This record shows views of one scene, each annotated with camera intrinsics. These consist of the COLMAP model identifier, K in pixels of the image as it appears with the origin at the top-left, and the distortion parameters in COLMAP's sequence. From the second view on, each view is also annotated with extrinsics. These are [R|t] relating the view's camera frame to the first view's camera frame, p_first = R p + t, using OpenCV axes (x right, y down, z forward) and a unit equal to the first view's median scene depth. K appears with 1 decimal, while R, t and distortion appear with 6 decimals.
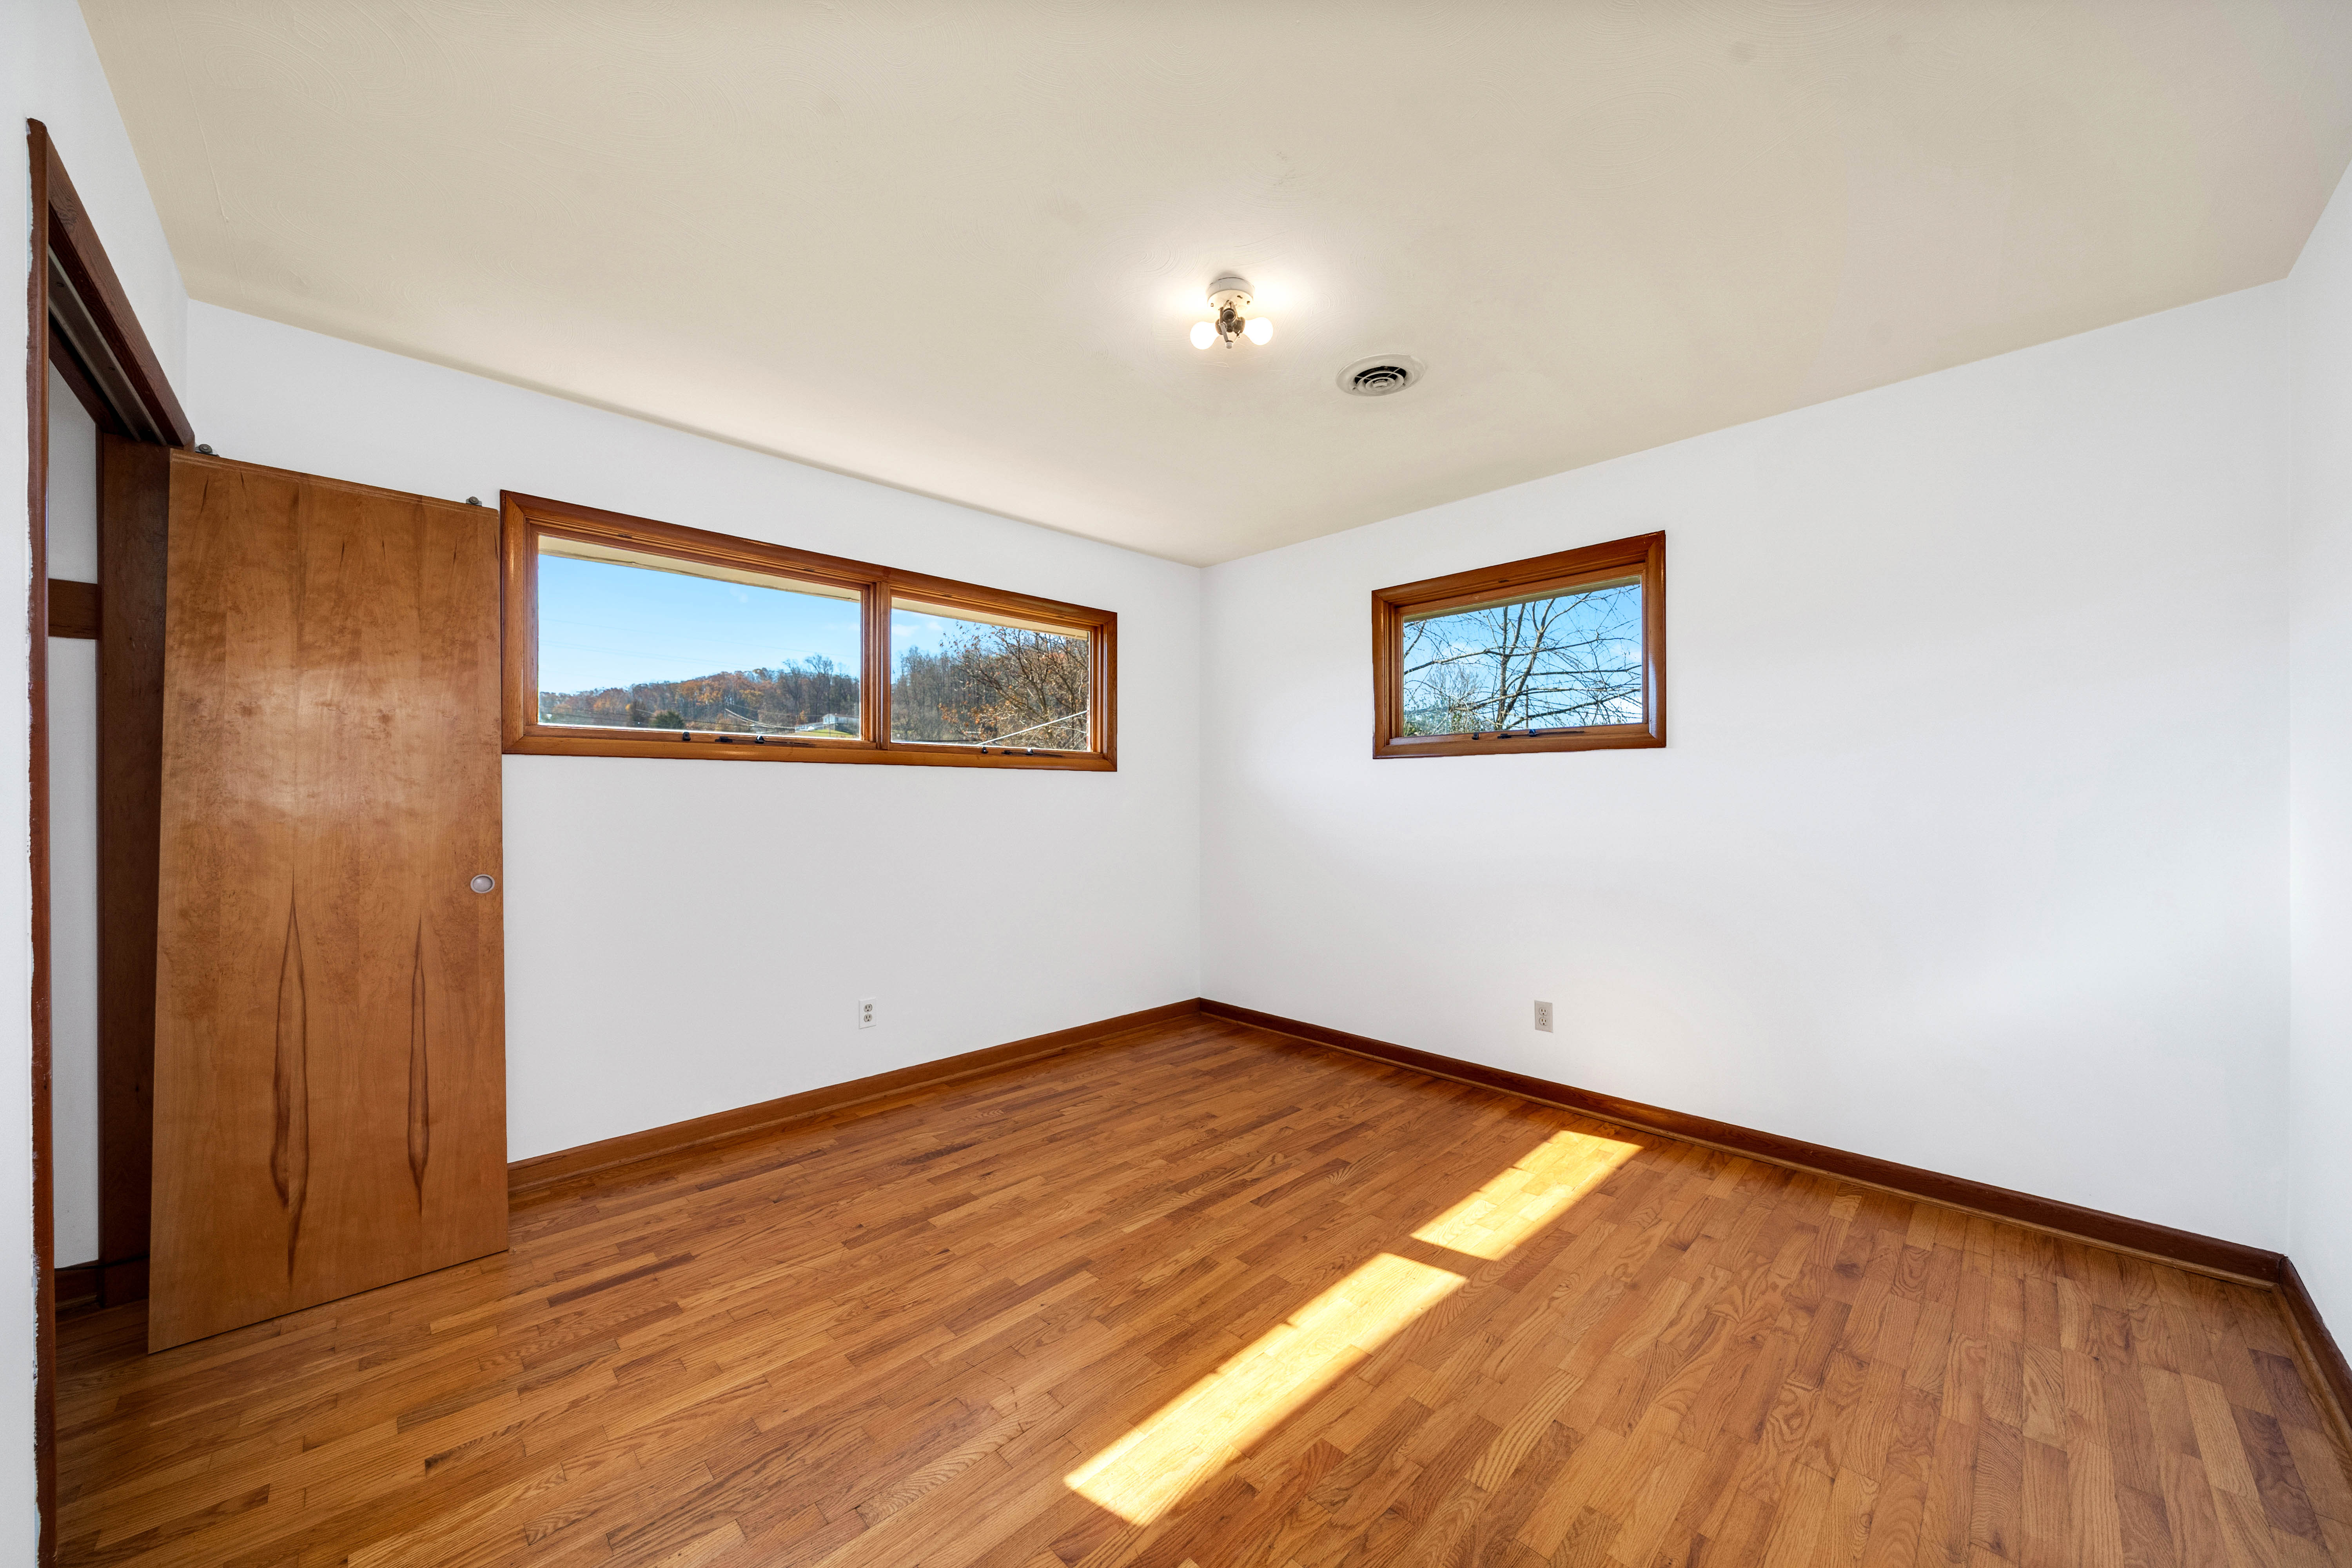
lens RADIAL K [[833.4, 0, 1176.8], [0, 833.4, 794.3], [0, 0, 1]] dist [-0.000036, -0.000006]
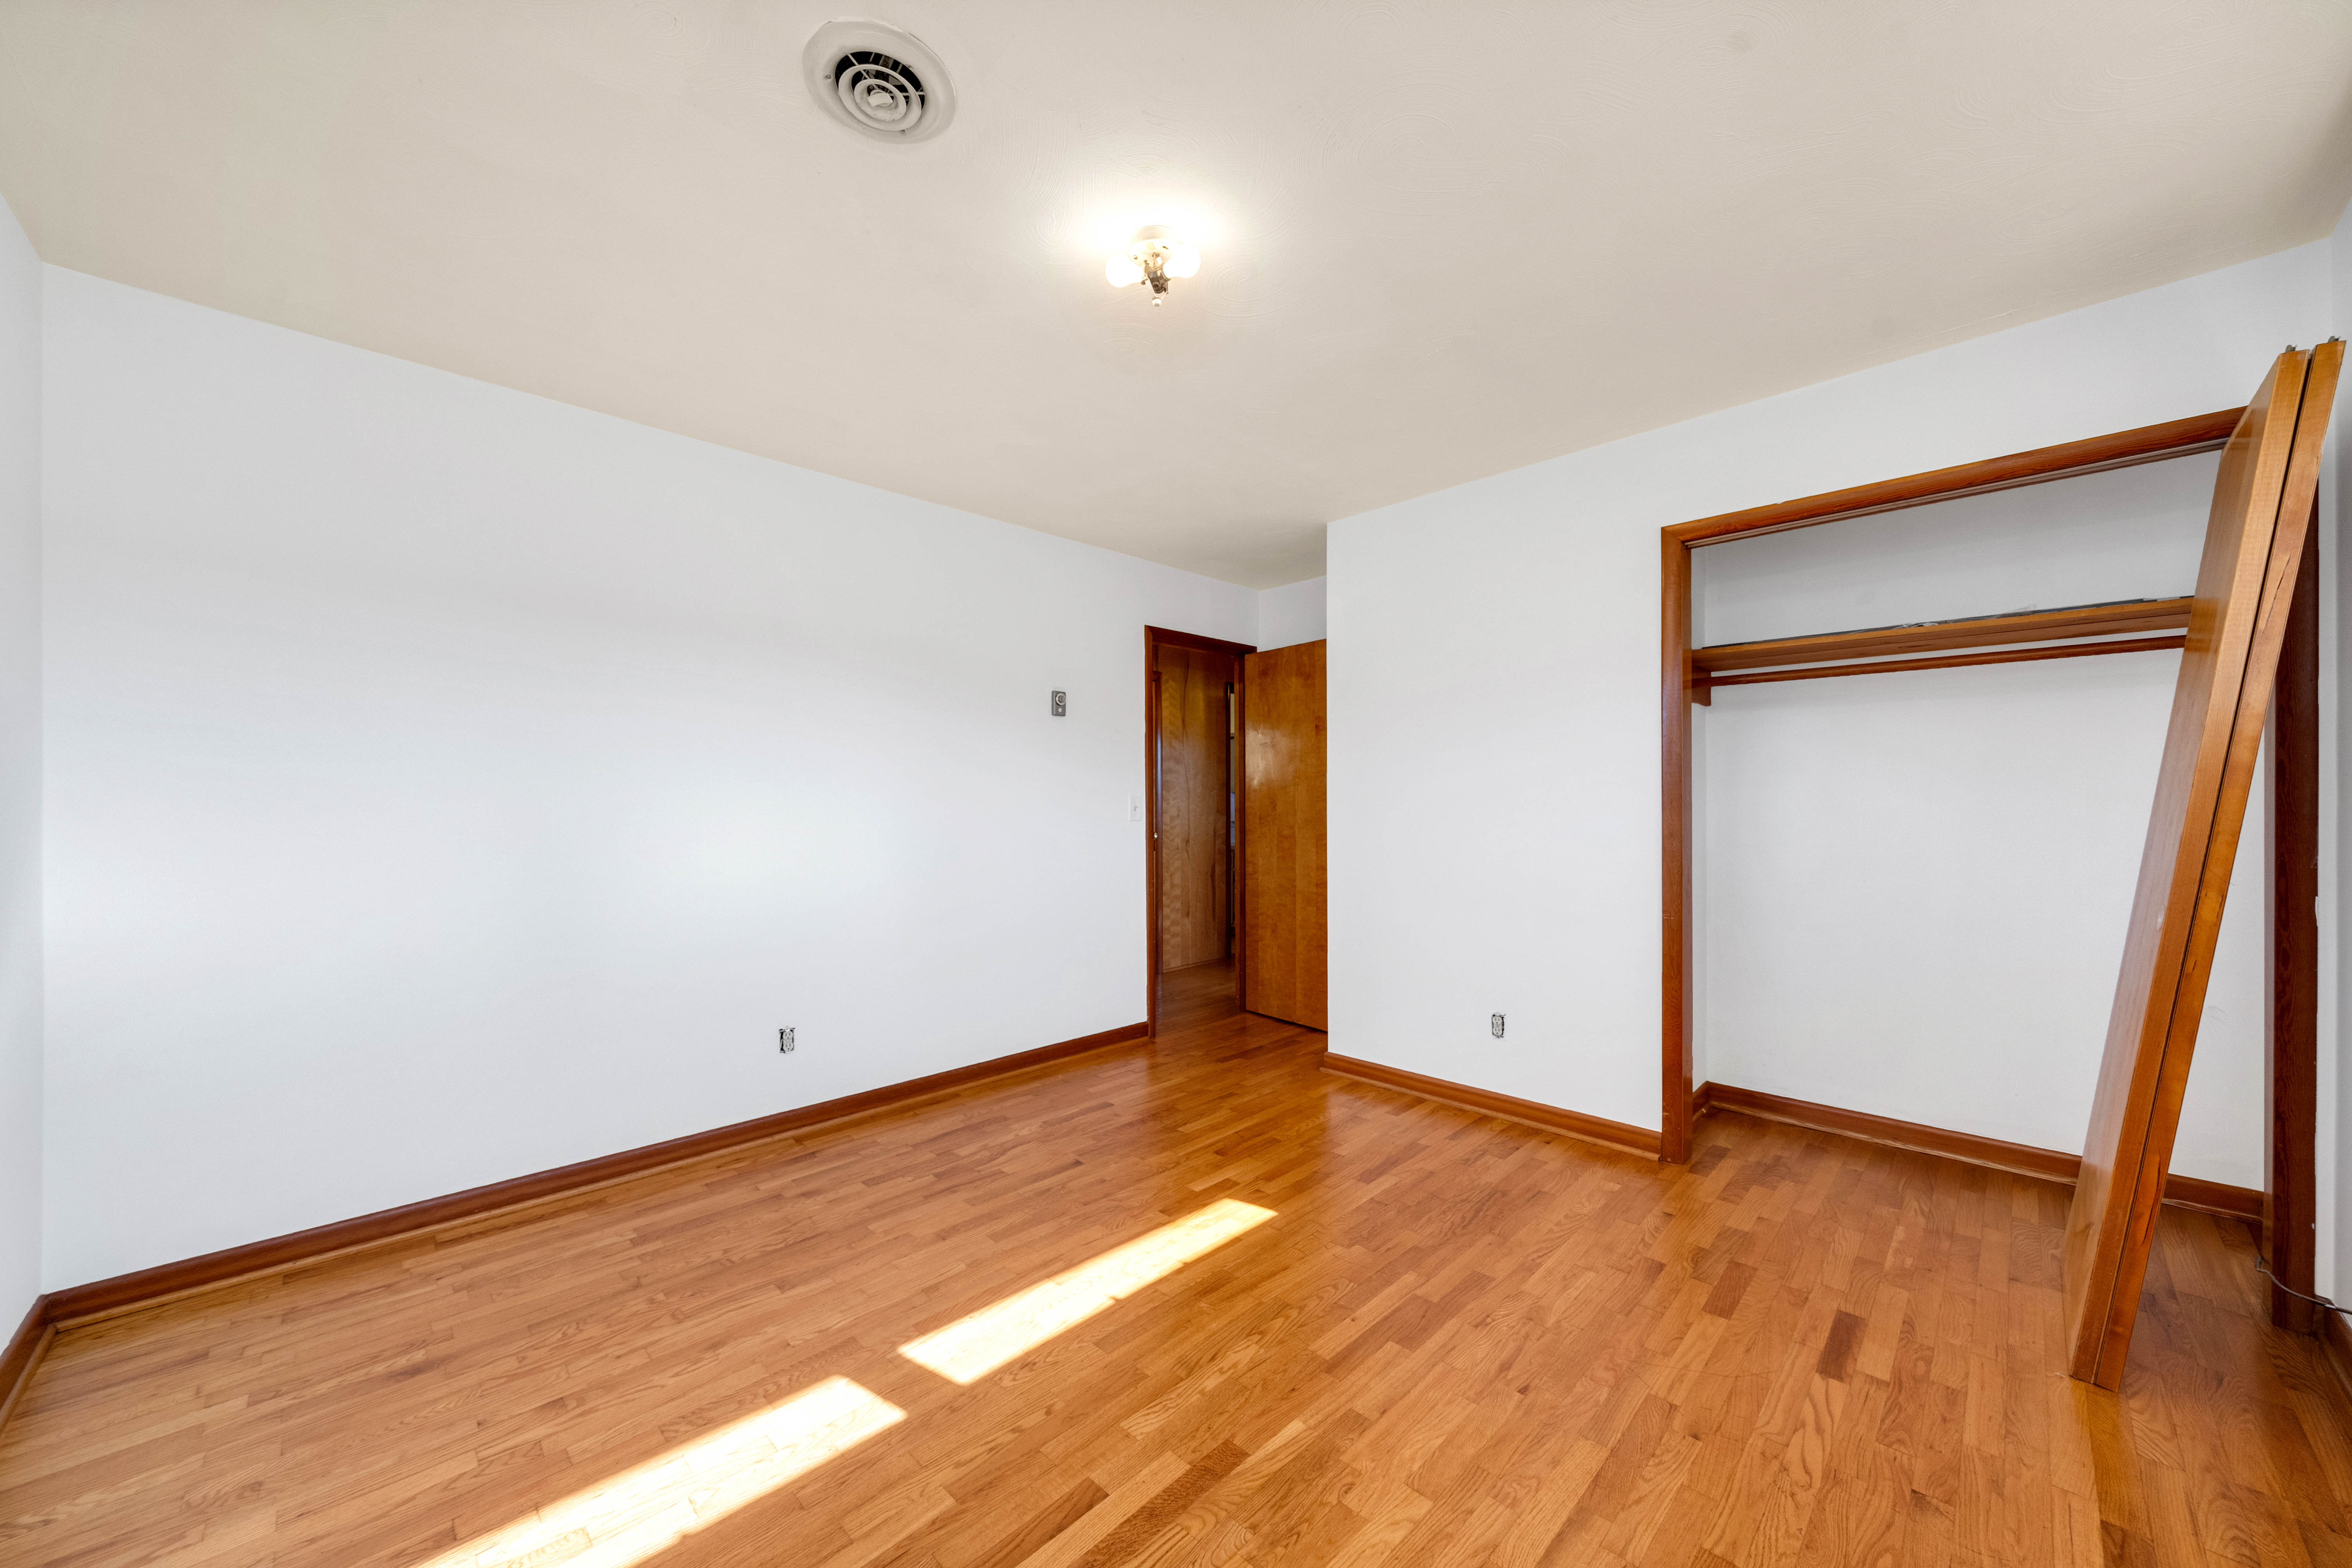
lens RADIAL K [[833.4, 0, 1175.4], [0, 833.4, 796.5], [0, 0, 1]] dist [-0.000036, -0.000006]
pose [[-0.999953, 0.000960, -0.009636, 0.056602], [0.001044, 0.999962, -0.008662, 0.002123], [0.009627, -0.008671, -0.999916, 1.951089]]
